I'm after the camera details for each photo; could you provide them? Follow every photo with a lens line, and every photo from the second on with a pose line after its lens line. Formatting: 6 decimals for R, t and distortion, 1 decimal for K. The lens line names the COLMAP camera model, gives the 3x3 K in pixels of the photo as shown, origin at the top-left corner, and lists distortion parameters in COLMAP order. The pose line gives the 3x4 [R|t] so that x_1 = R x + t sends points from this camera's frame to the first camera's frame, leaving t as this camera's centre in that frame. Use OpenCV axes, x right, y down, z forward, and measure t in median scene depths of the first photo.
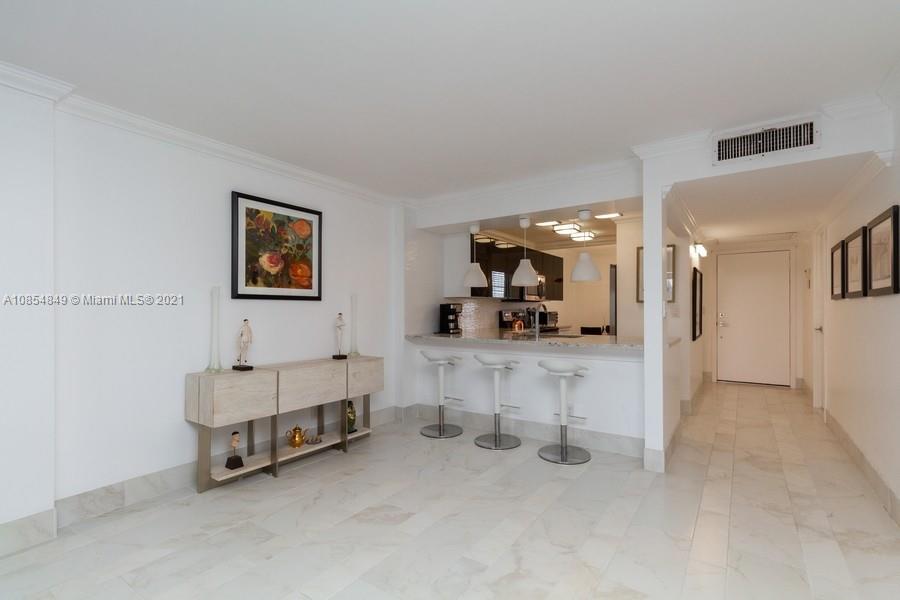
lens RADIAL K [[422.5, 0, 449.0], [0, 422.5, 313.6], [0, 0, 1]] dist [0.000808, 0.000223]
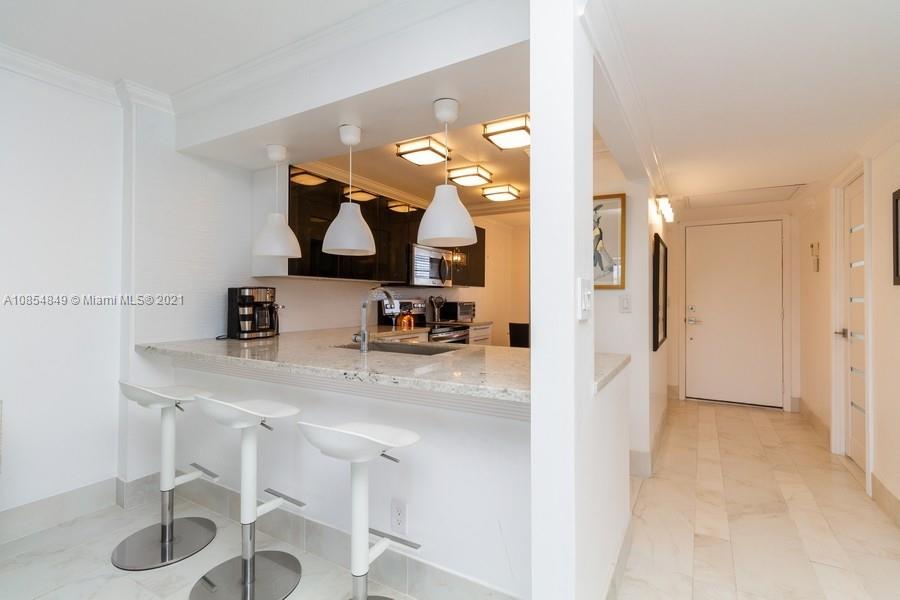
lens RADIAL K [[426.4, 0, 450.6], [0, 426.4, 294.9], [0, 0, 1]] dist [-0.000536, -0.000089]
pose [[0.997086, 0.009366, 0.075703, 0.208496], [-0.008023, 0.999805, -0.018020, -0.003952], [-0.075857, 0.017360, 0.996968, 0.357417]]
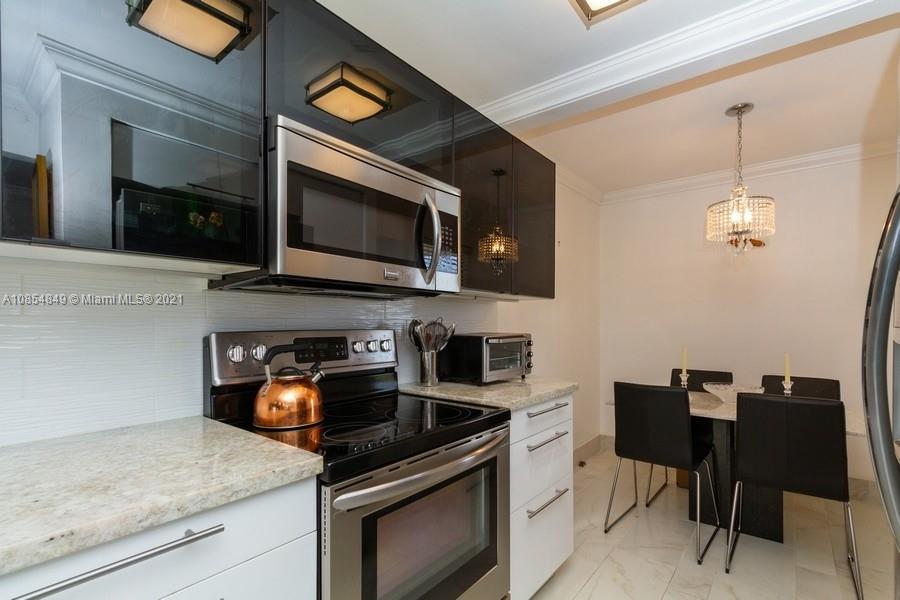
lens RADIAL K [[423.1, 0, 451.7], [0, 423.1, 320.0], [0, 0, 1]] dist [0.000927, 0.000078]
pose [[0.997625, 0.001475, -0.068863, 0.289542], [-0.002822, 0.999806, -0.019478, -0.010830], [0.068821, 0.019626, 0.997436, 0.917043]]
